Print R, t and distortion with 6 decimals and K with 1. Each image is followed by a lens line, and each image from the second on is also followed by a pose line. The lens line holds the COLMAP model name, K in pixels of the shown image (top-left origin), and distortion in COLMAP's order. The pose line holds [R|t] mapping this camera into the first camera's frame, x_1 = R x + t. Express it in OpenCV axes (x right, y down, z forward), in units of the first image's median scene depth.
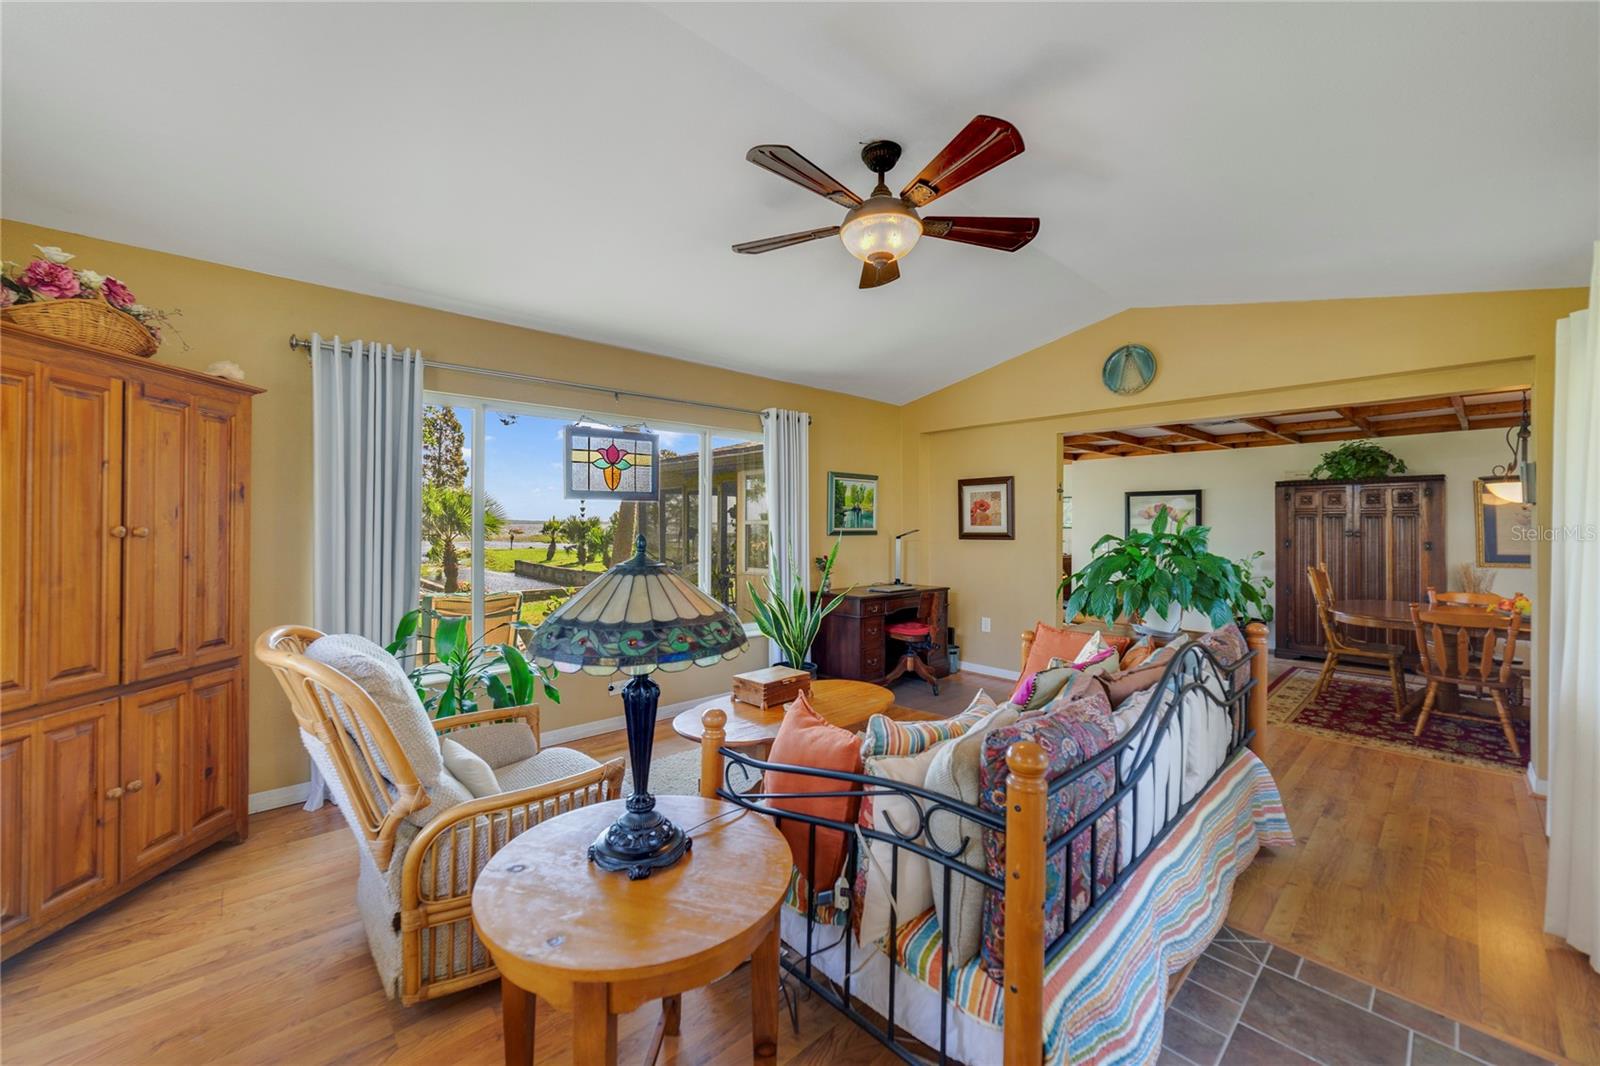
lens RADIAL K [[619.2, 0, 790.6], [0, 619.2, 525.7], [0, 0, 1]] dist [-0.008417, 0.000984]
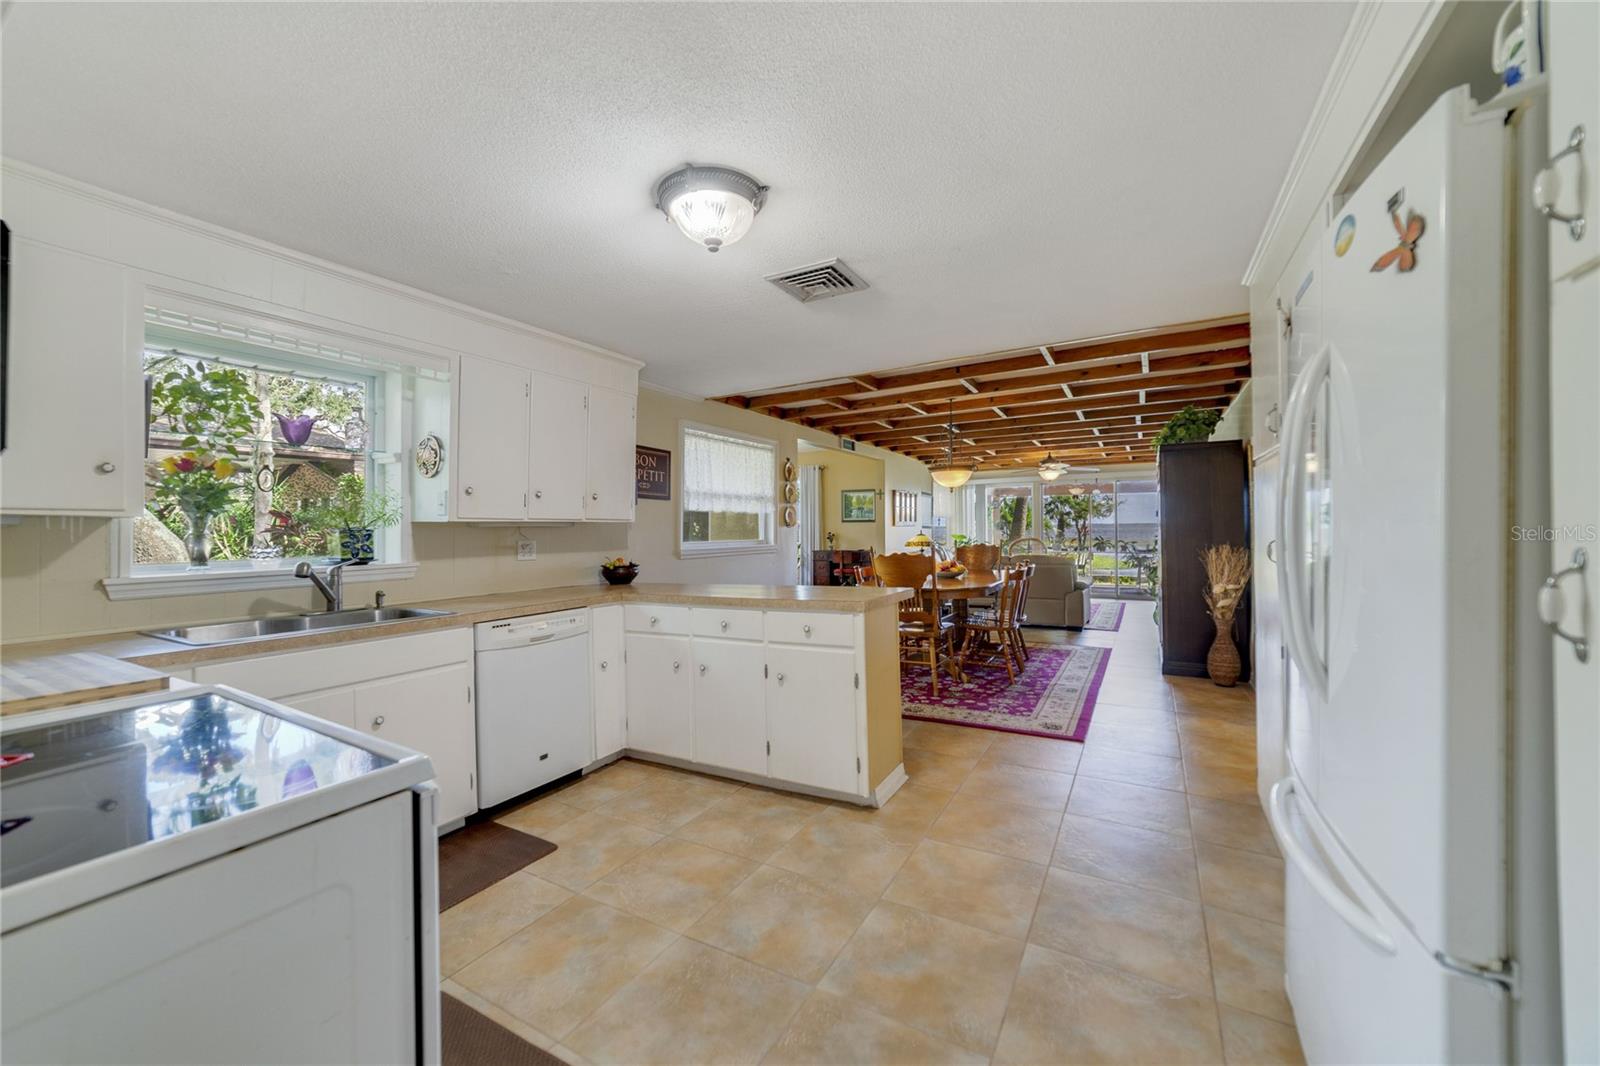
lens RADIAL K [[619.2, 0, 790.6], [0, 619.2, 525.7], [0, 0, 1]] dist [-0.008417, 0.000984]
pose [[0.313896, -0.009987, -0.949405, 1.872622], [0.003411, 0.999950, -0.009391, 0.044342], [0.949451, -0.000291, 0.313914, 0.201179]]
